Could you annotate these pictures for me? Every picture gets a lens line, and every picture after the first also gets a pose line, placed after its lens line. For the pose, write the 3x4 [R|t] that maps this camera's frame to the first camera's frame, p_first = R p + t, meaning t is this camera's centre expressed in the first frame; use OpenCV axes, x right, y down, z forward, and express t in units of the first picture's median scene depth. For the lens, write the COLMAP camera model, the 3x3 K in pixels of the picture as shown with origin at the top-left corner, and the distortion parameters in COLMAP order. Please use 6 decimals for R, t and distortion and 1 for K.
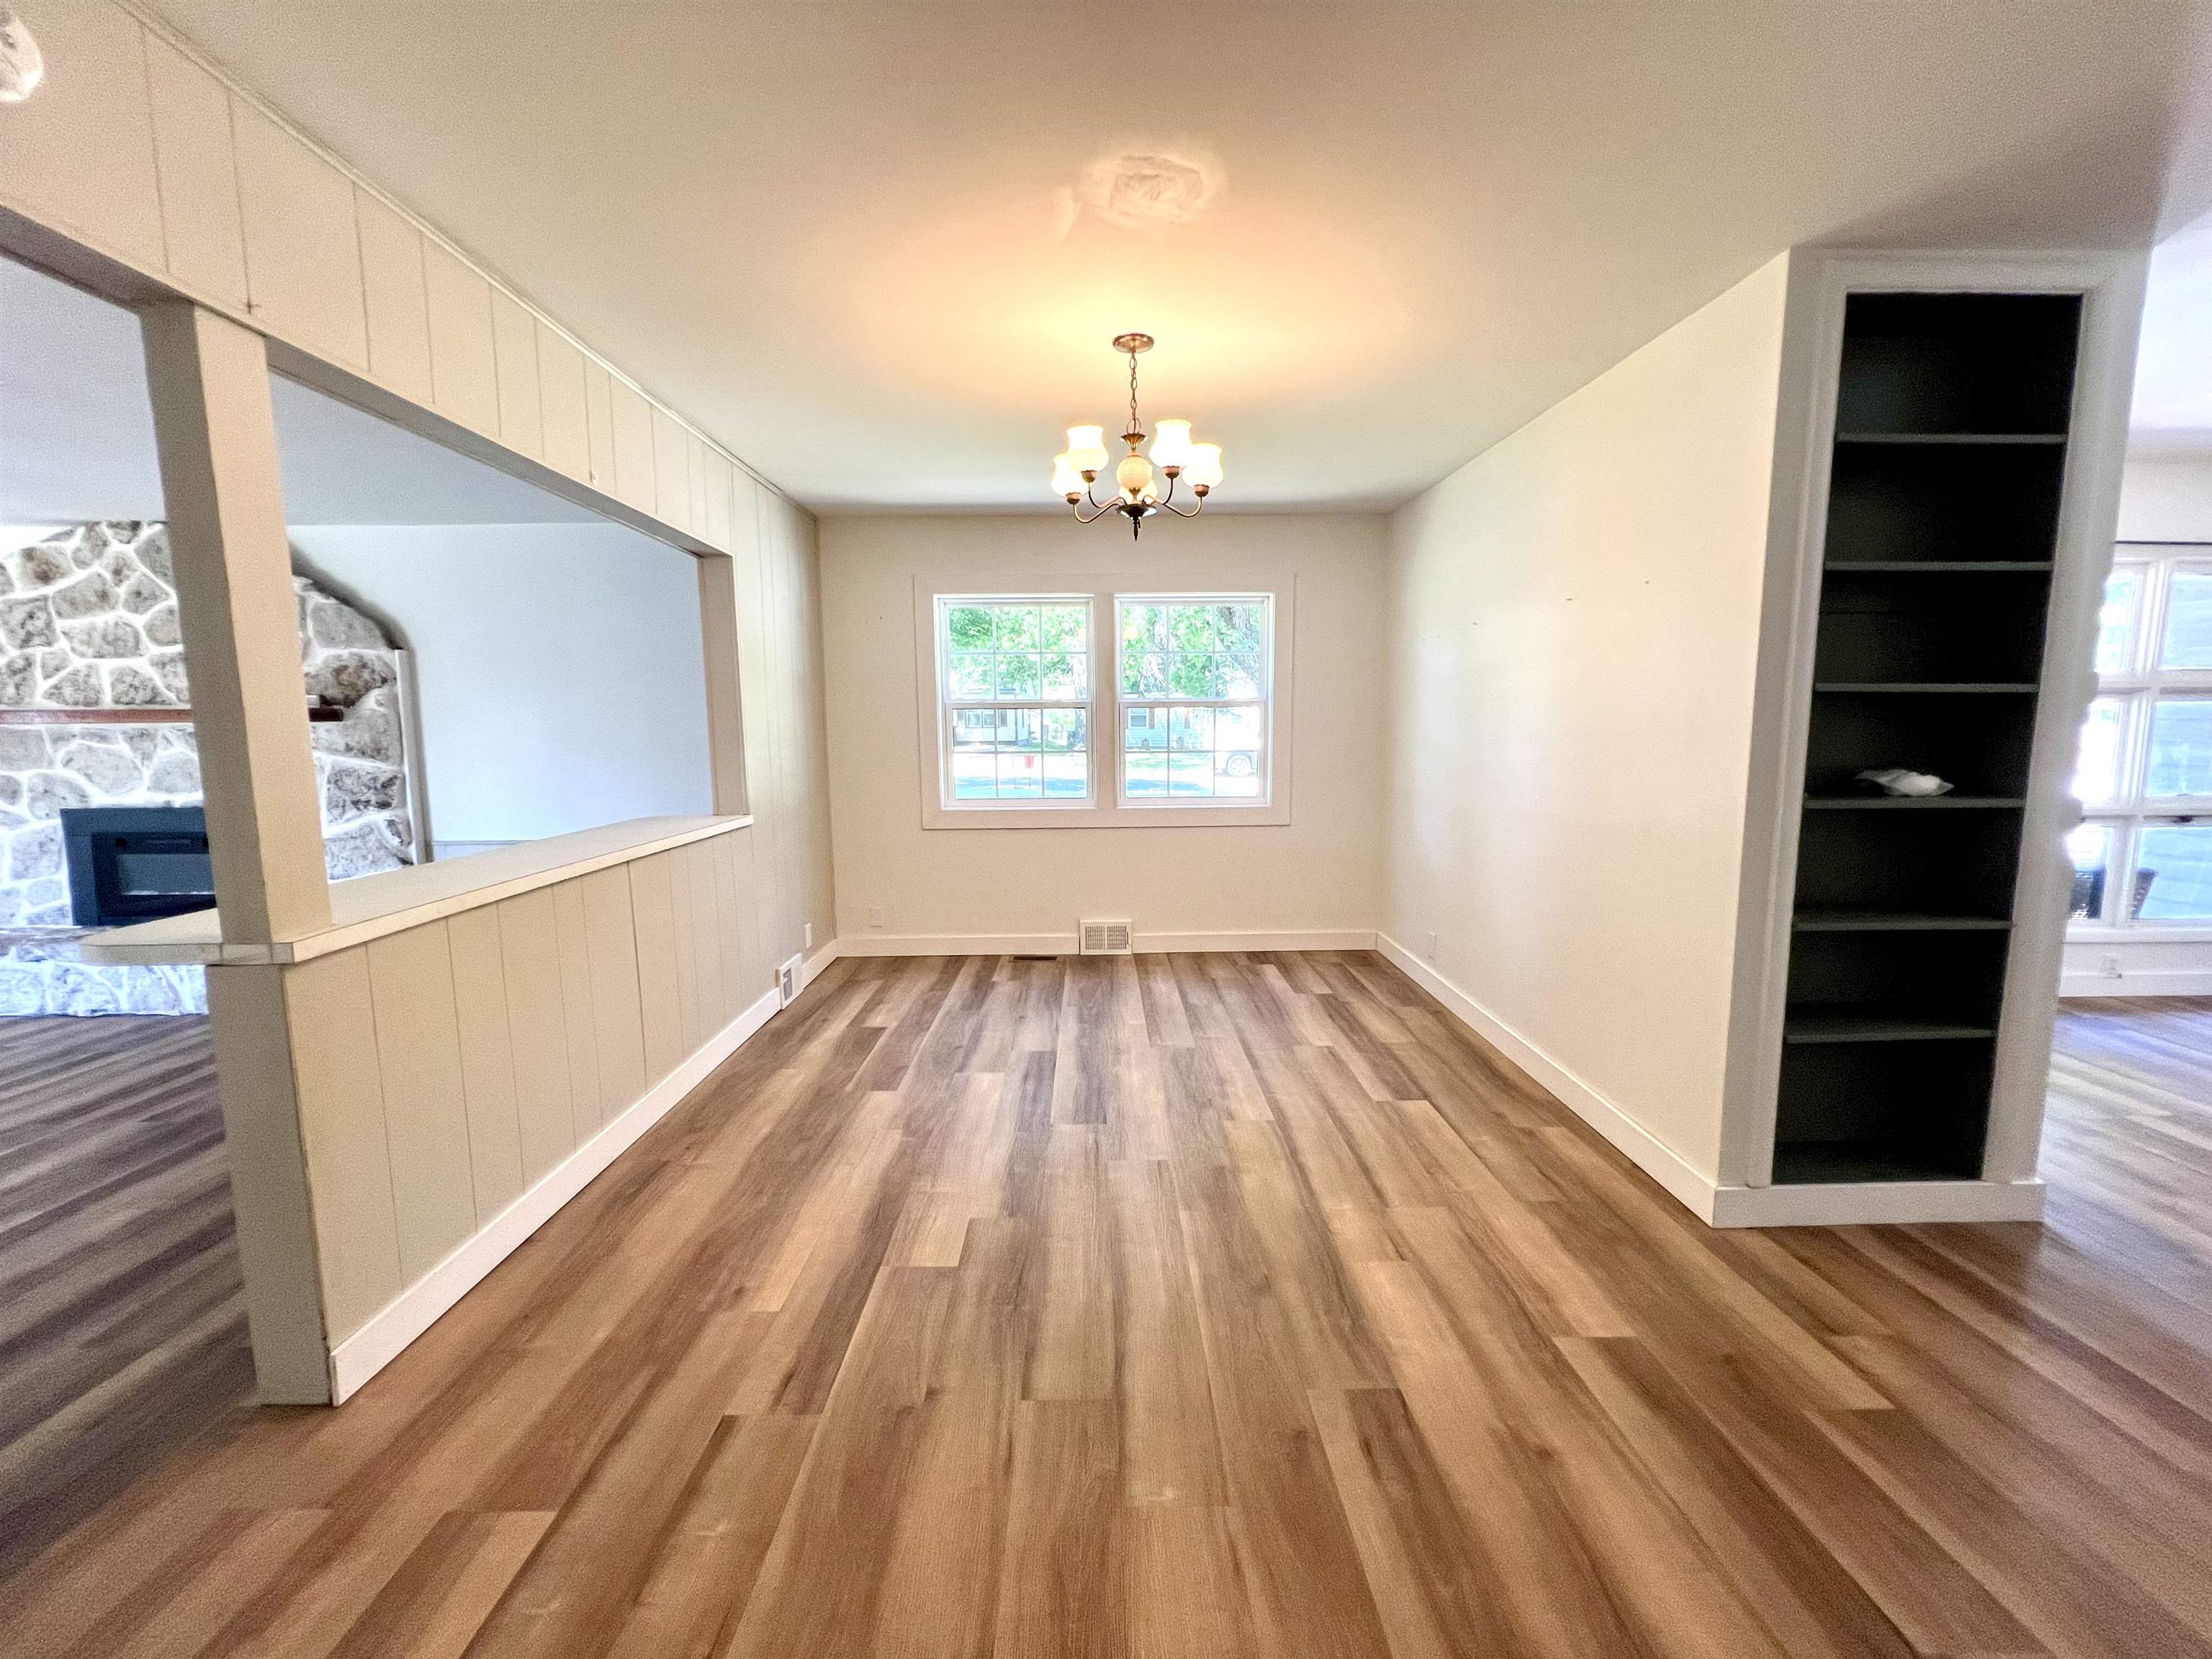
lens RADIAL K [[885.0, 0, 1100.7], [0, 885.0, 823.2], [0, 0, 1]] dist [-0.000148, -0.000210]
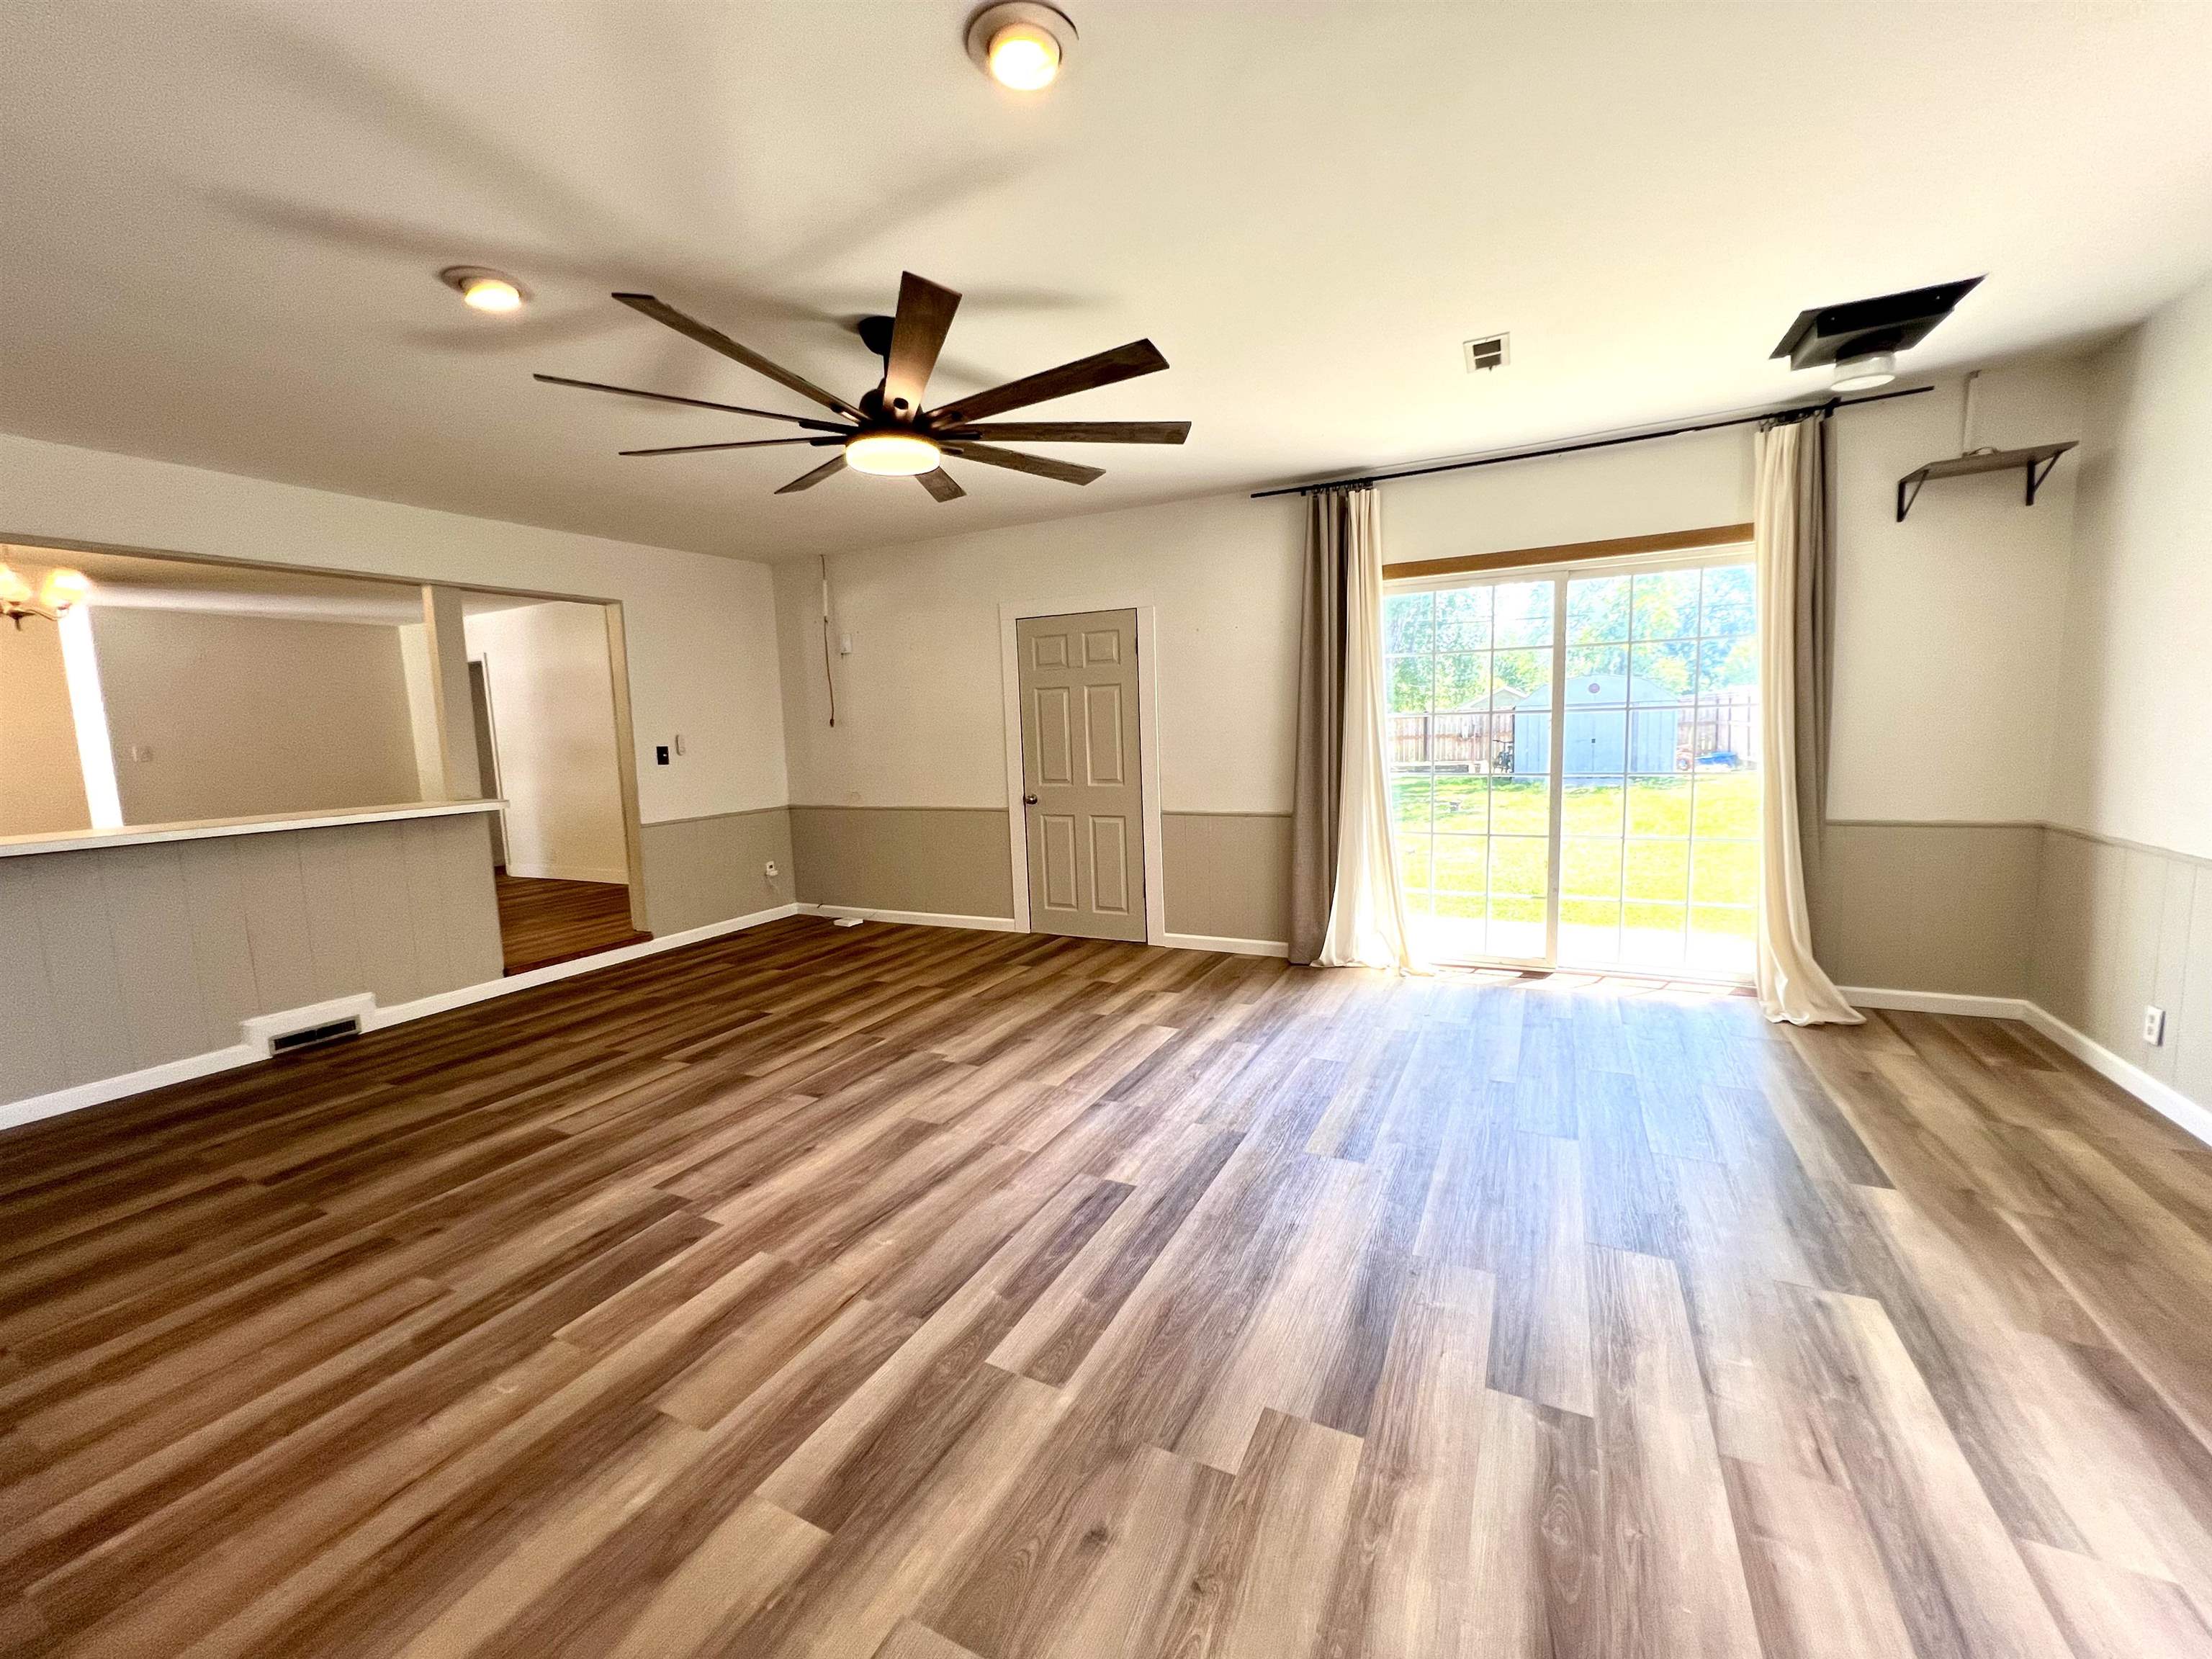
lens RADIAL K [[885.0, 0, 1100.7], [0, 885.0, 823.2], [0, 0, 1]] dist [-0.000148, -0.000210]
pose [[-0.885330, -0.010927, 0.464836, -1.434537], [0.095143, 0.974313, 0.204114, -0.065805], [-0.455126, 0.224934, -0.861548, 0.897632]]
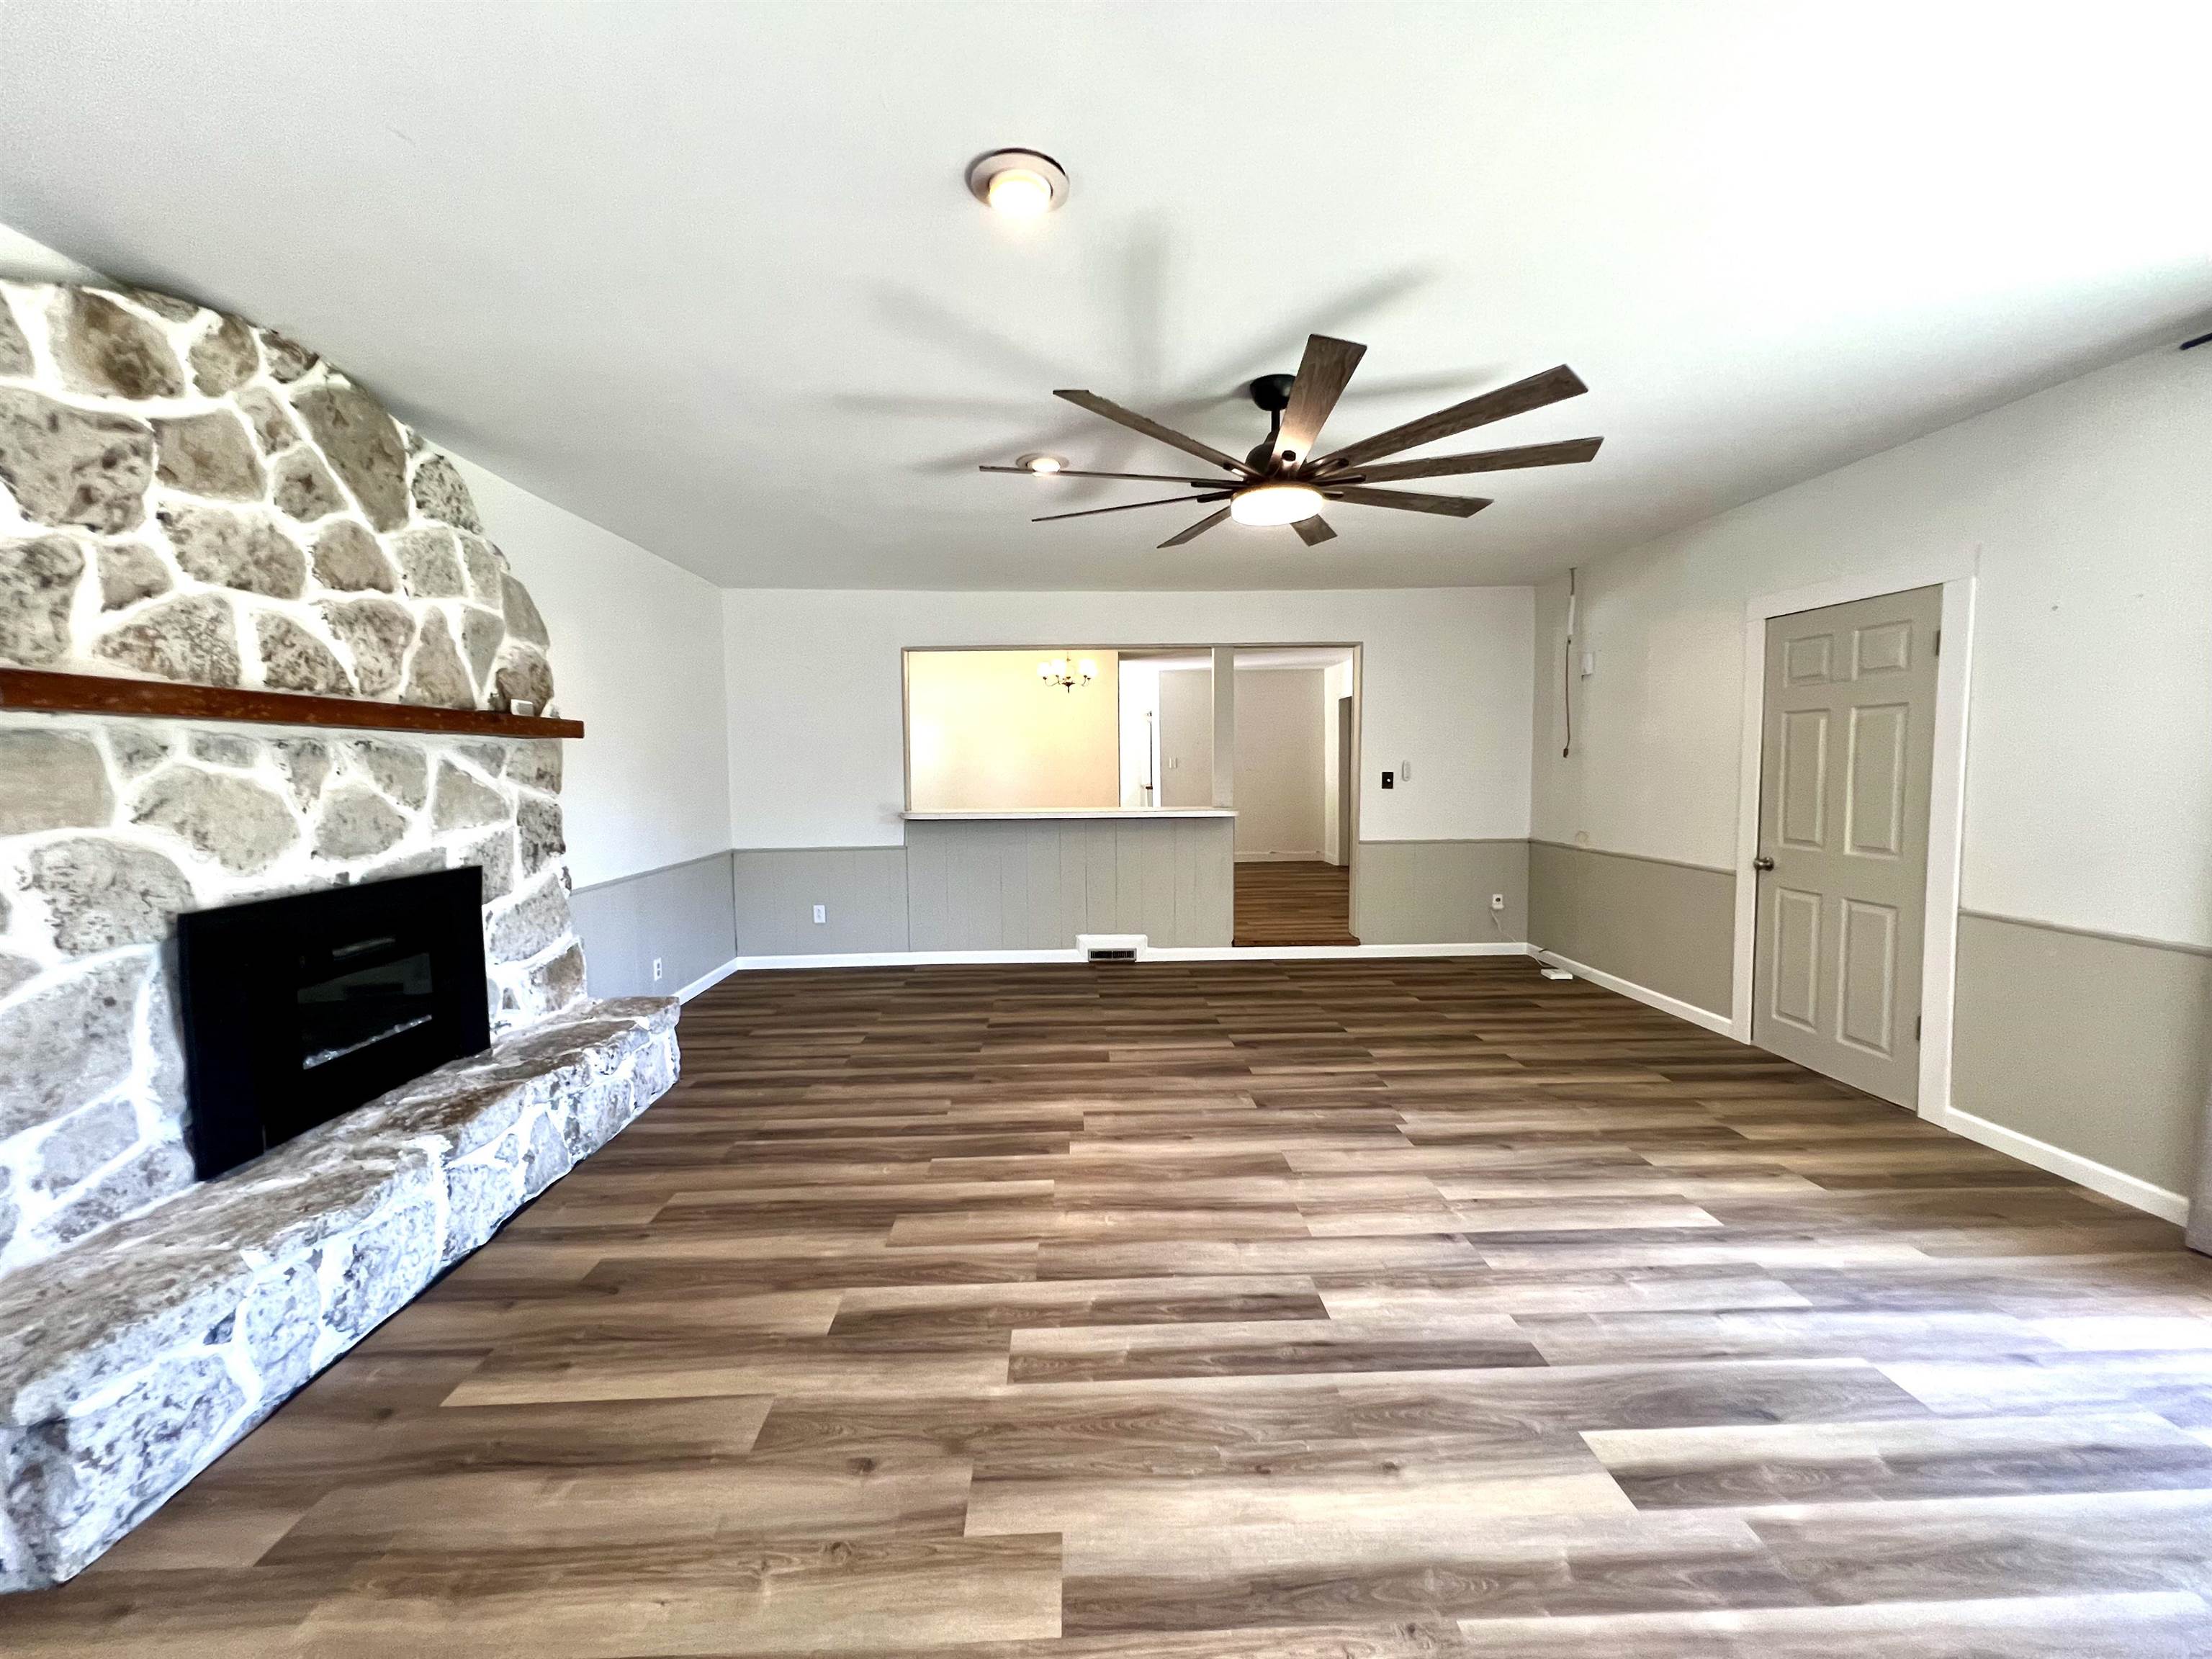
lens RADIAL K [[885.0, 0, 1100.7], [0, 885.0, 823.2], [0, 0, 1]] dist [-0.000148, -0.000210]
pose [[-0.025193, -0.056540, 0.998082, -1.645410], [0.120712, 0.990922, 0.059181, -0.032427], [-0.992368, 0.121971, -0.018140, 0.564607]]
